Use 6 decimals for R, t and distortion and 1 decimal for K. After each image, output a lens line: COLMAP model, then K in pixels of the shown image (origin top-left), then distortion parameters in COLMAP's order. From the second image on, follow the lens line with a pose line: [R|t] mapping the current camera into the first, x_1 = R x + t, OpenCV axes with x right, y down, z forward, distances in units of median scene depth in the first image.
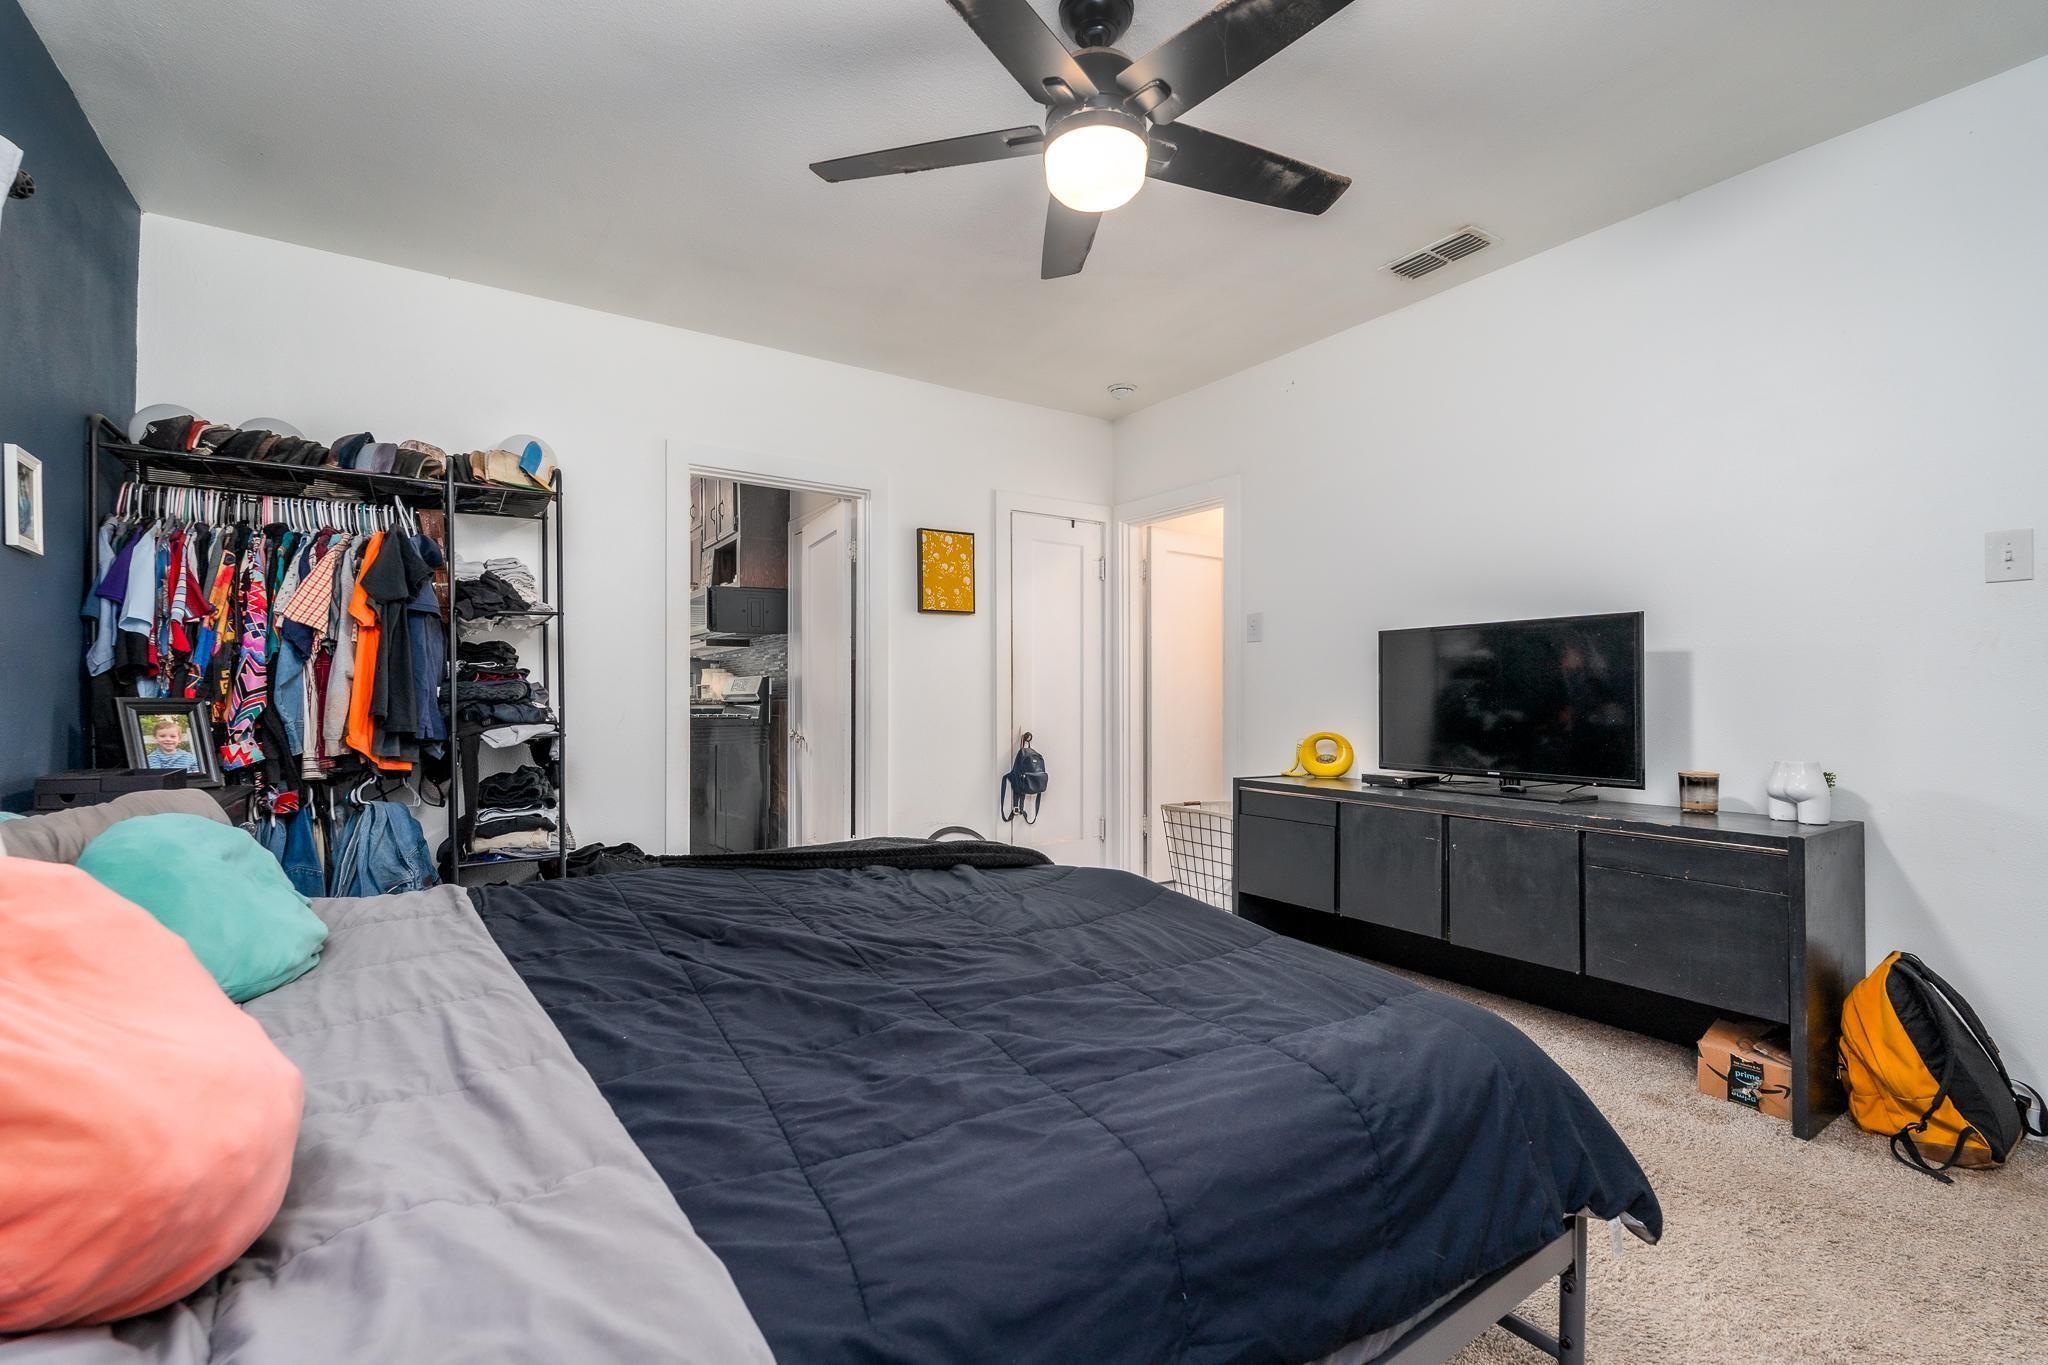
lens RADIAL K [[914.8, 0, 1014.8], [0, 914.8, 691.5], [0, 0, 1]] dist [-0.001238, 0.000233]
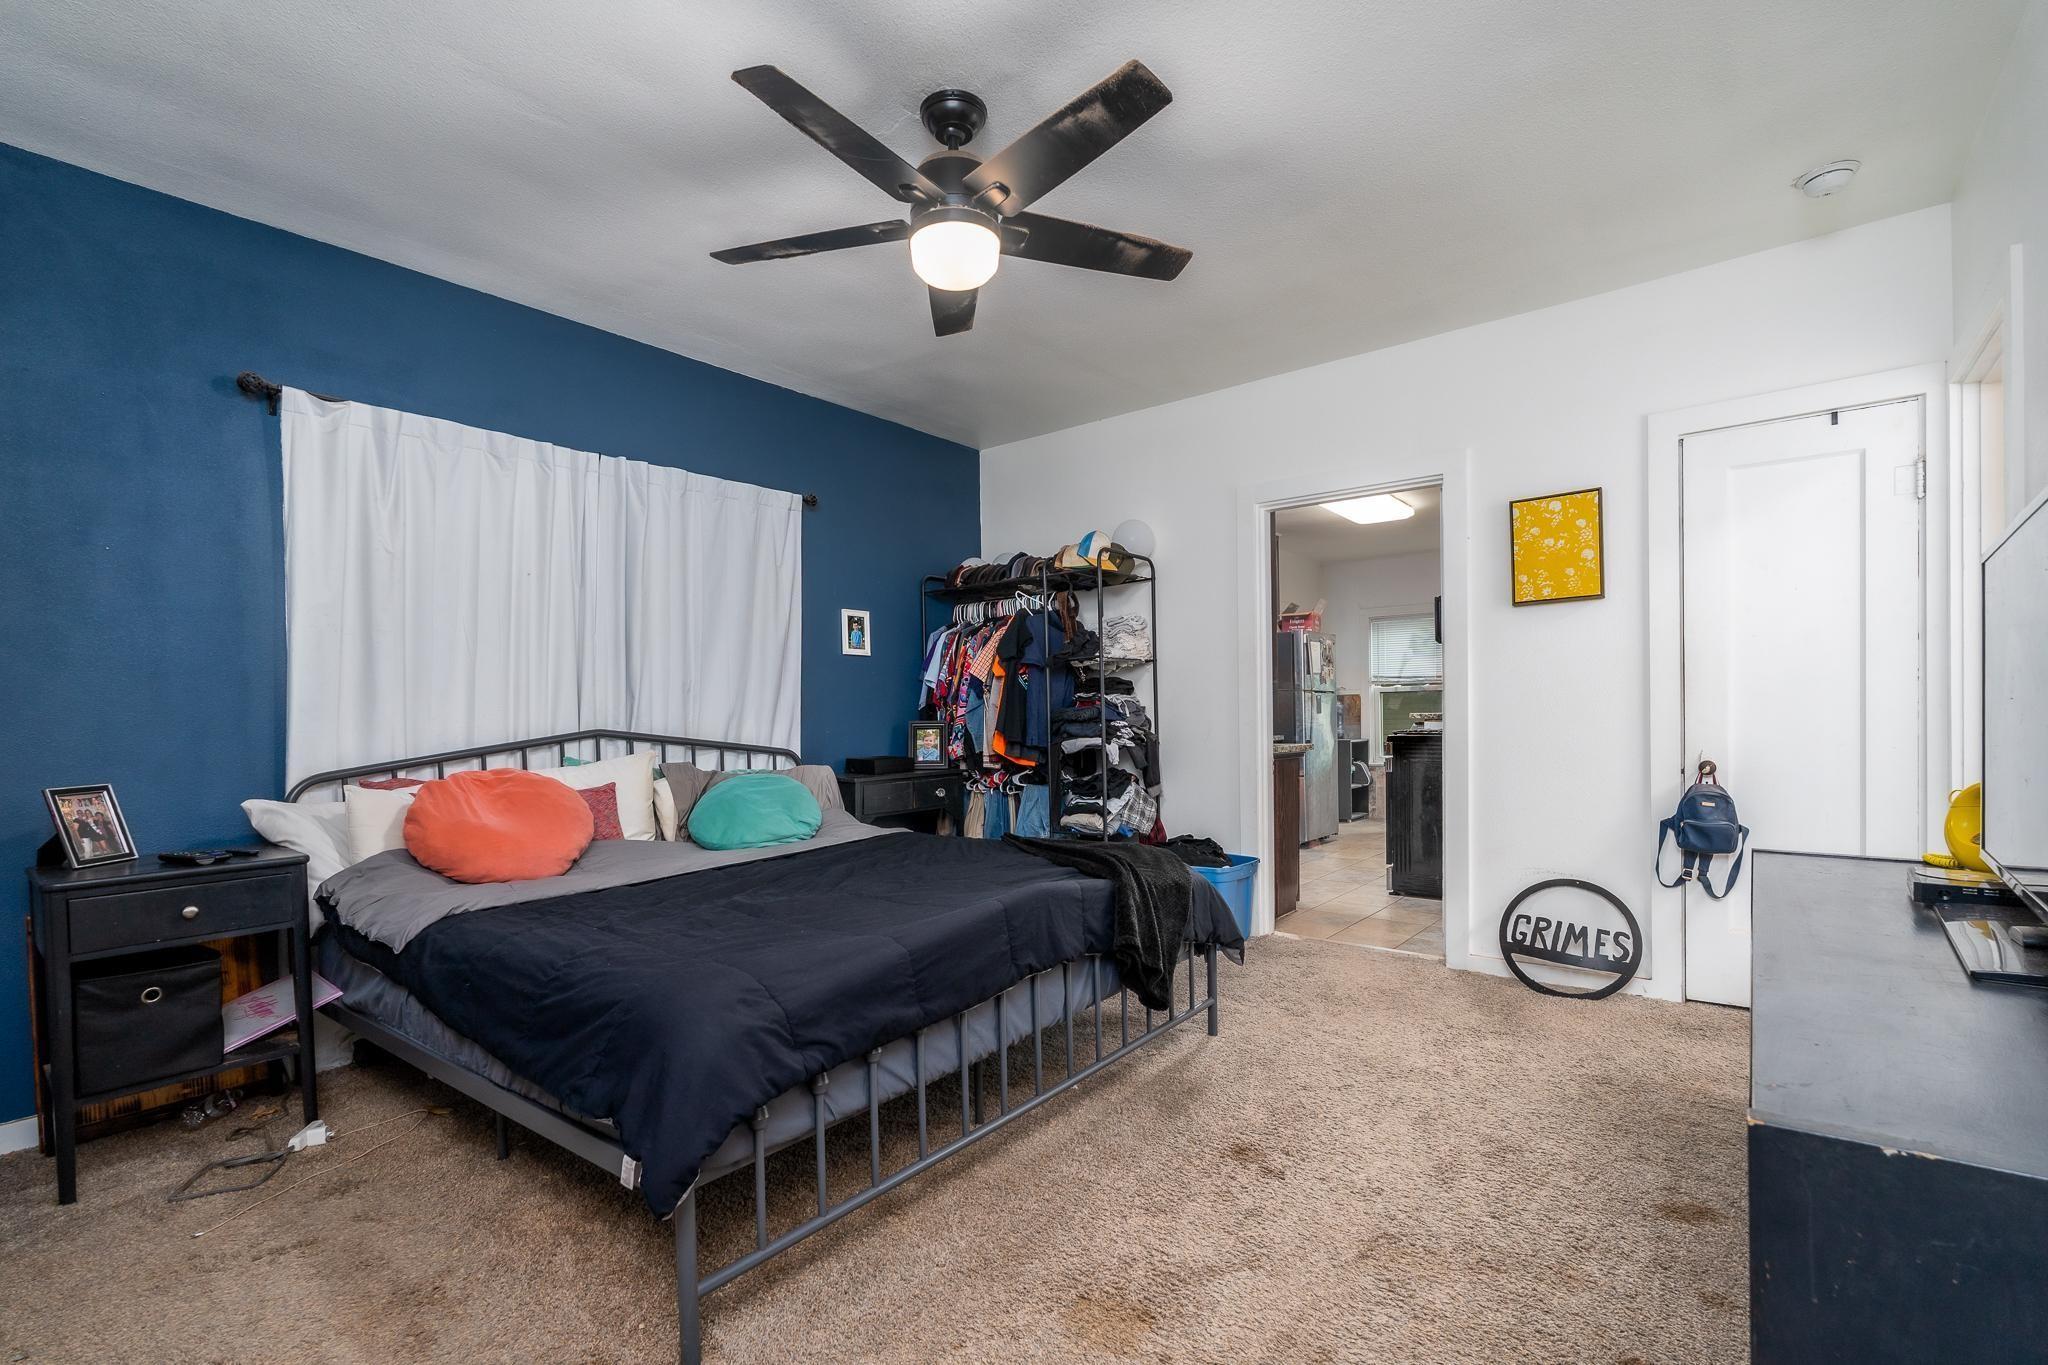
lens RADIAL K [[914.8, 0, 1014.8], [0, 914.8, 691.5], [0, 0, 1]] dist [-0.001238, 0.000233]
pose [[0.292802, -0.029736, -0.955710, 0.524348], [0.024454, 0.999422, -0.023604, -0.002508], [0.955860, -0.016460, 0.293360, 0.332580]]
